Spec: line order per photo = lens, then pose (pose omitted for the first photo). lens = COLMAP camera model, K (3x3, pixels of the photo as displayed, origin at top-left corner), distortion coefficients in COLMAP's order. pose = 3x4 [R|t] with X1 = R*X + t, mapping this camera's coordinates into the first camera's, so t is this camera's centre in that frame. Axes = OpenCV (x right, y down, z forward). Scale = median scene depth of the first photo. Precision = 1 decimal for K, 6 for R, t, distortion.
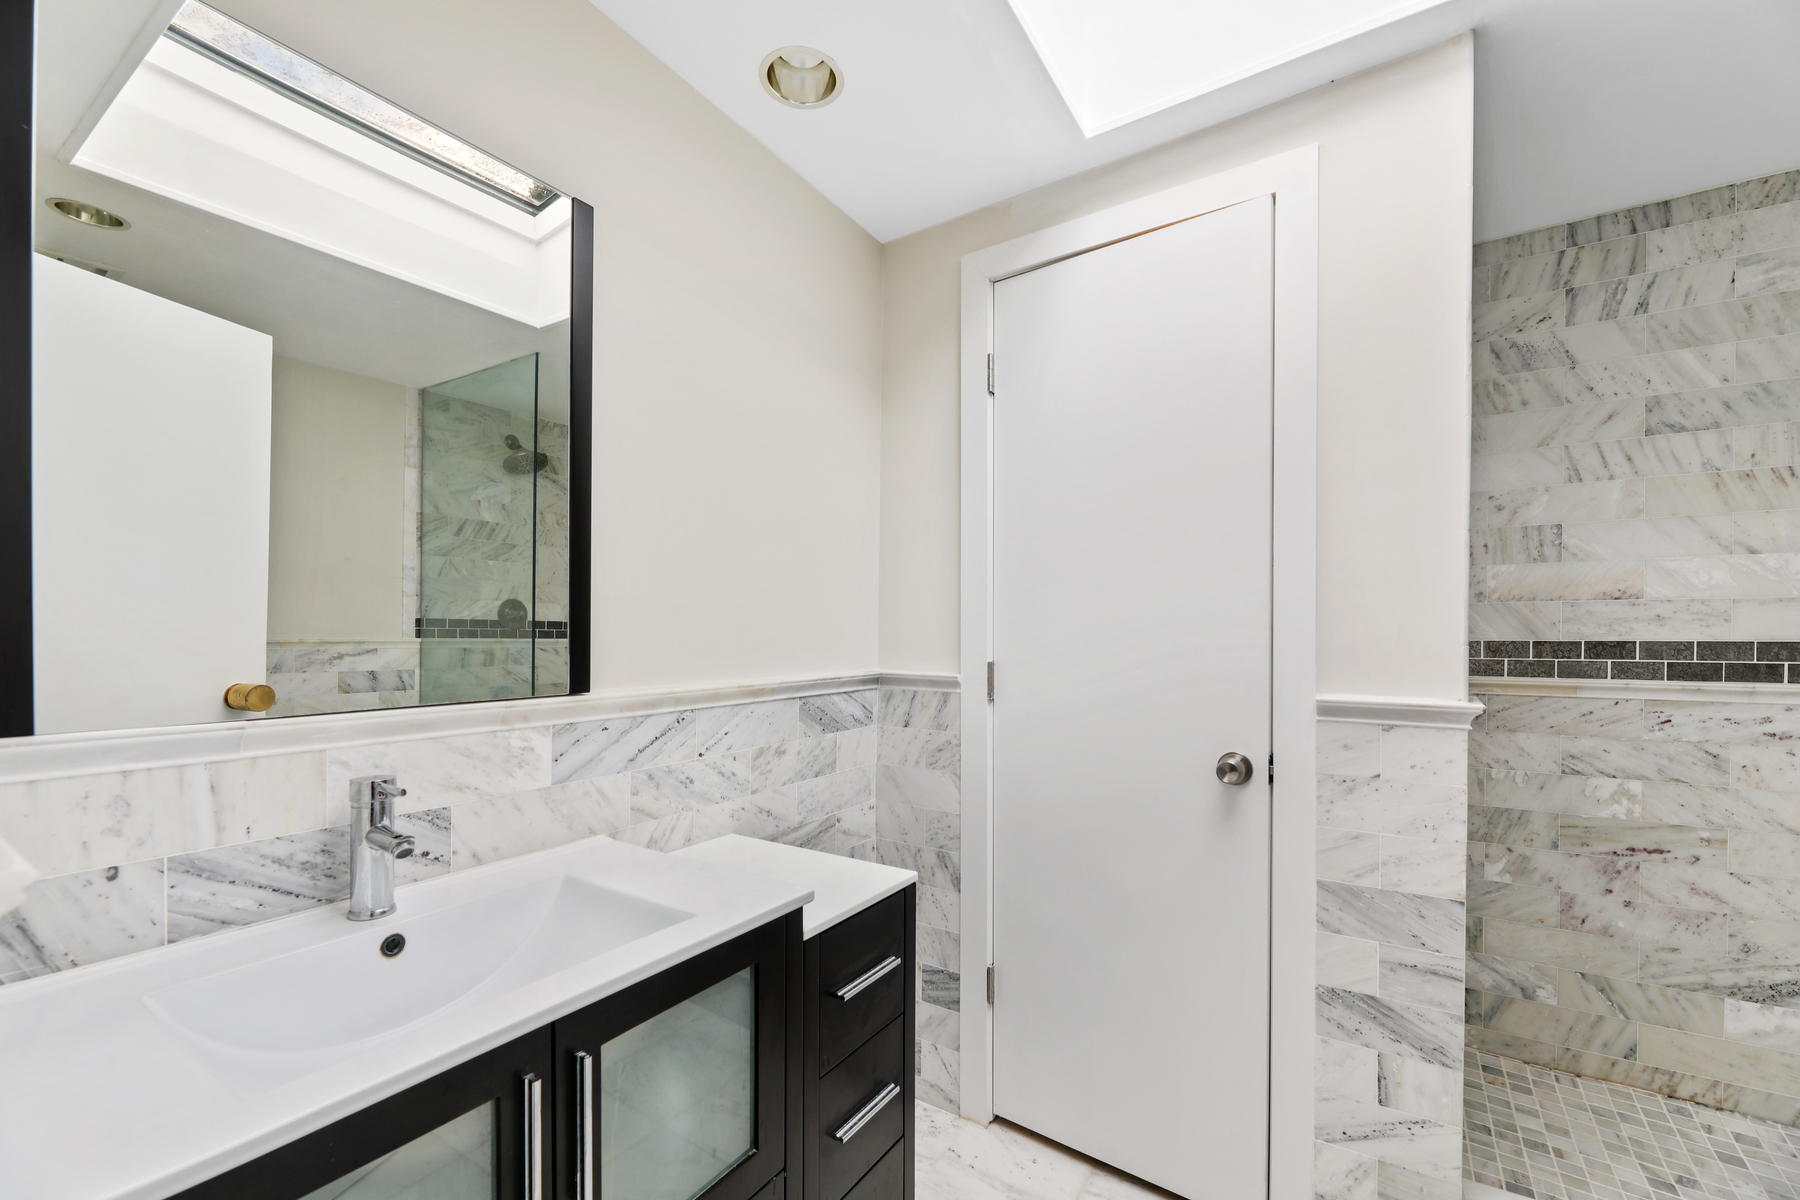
lens RADIAL K [[735.3, 0, 893.3], [0, 735.3, 637.1], [0, 0, 1]] dist [-0.000830, -0.003037]
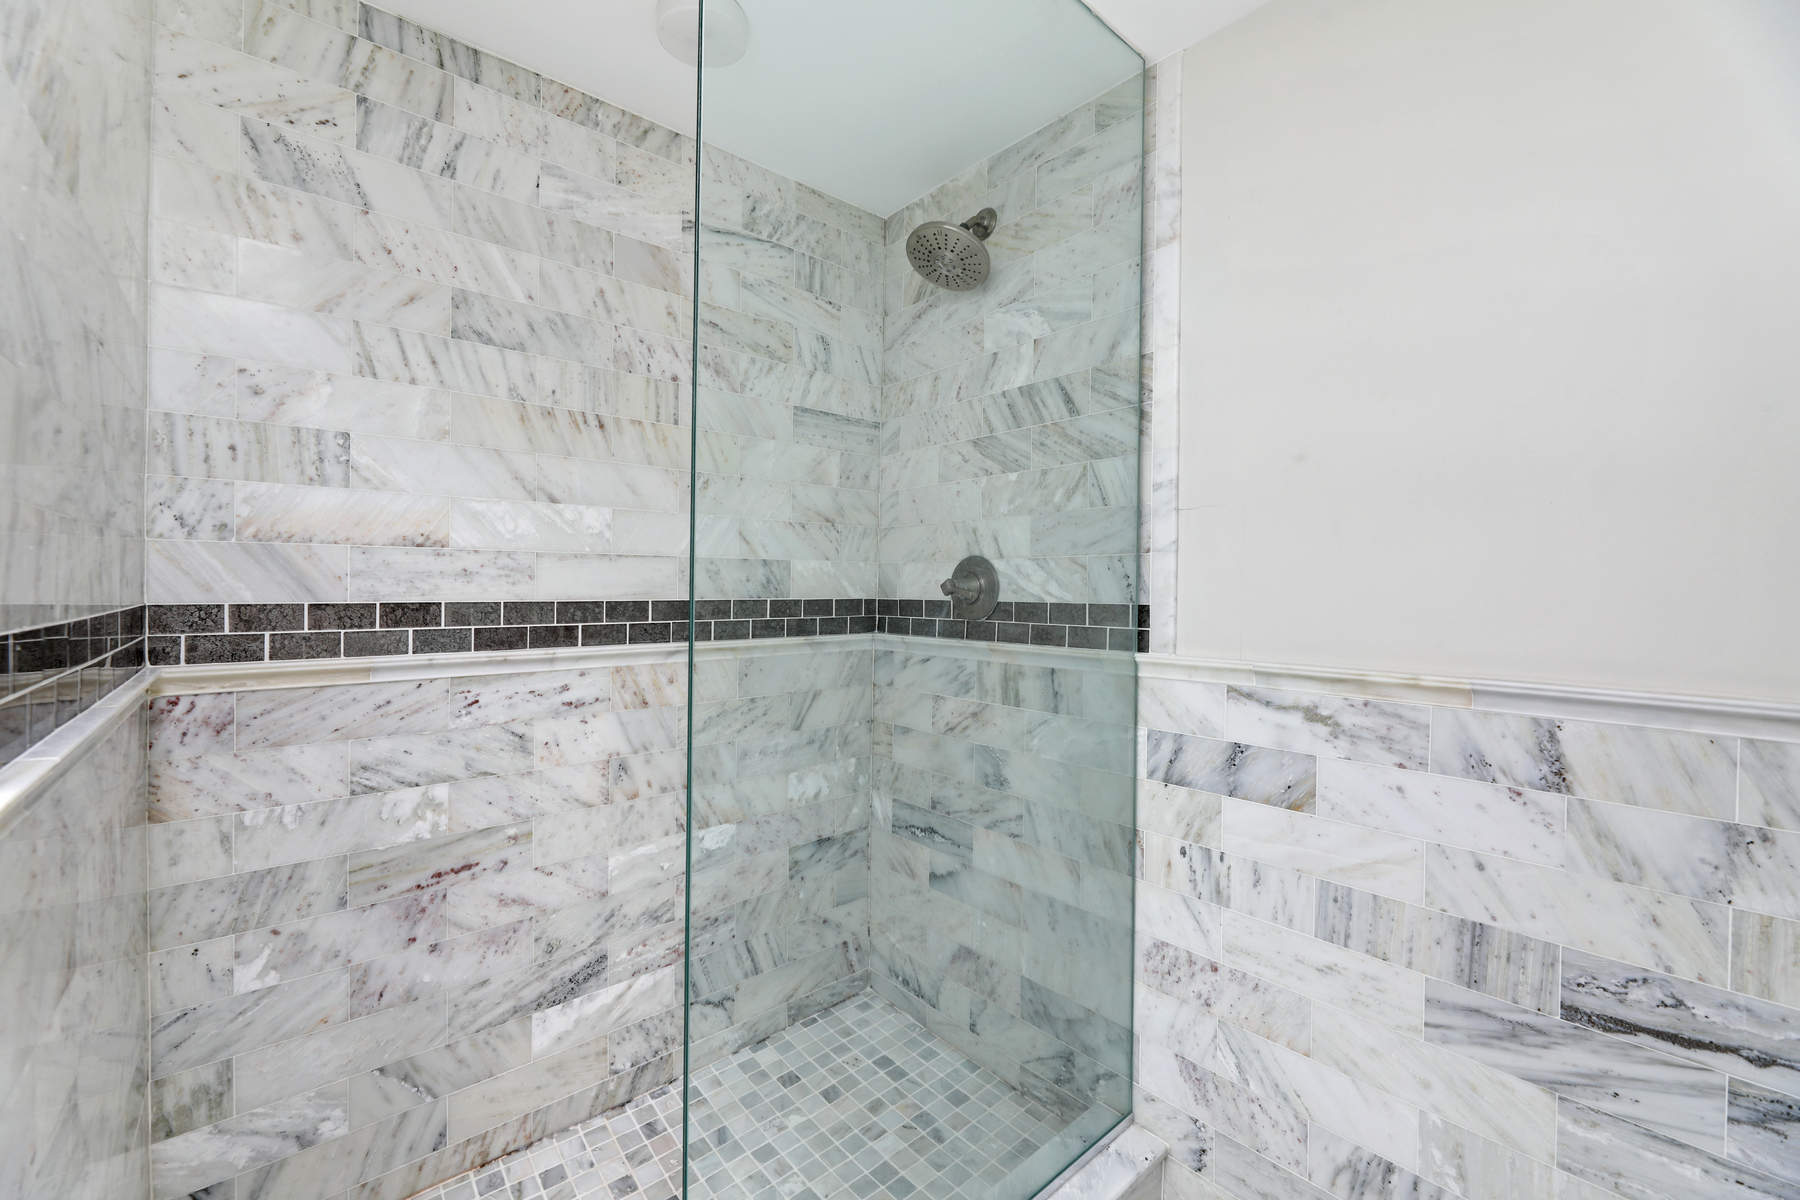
lens RADIAL K [[735.3, 0, 904.9], [0, 735.3, 594.8], [0, 0, 1]] dist [-0.000830, -0.003037]
pose [[0.267143, -0.009431, 0.963611, 0.400611], [-0.003667, 0.999935, 0.010803, -0.012125], [-0.963650, -0.006419, 0.267091, 0.325033]]
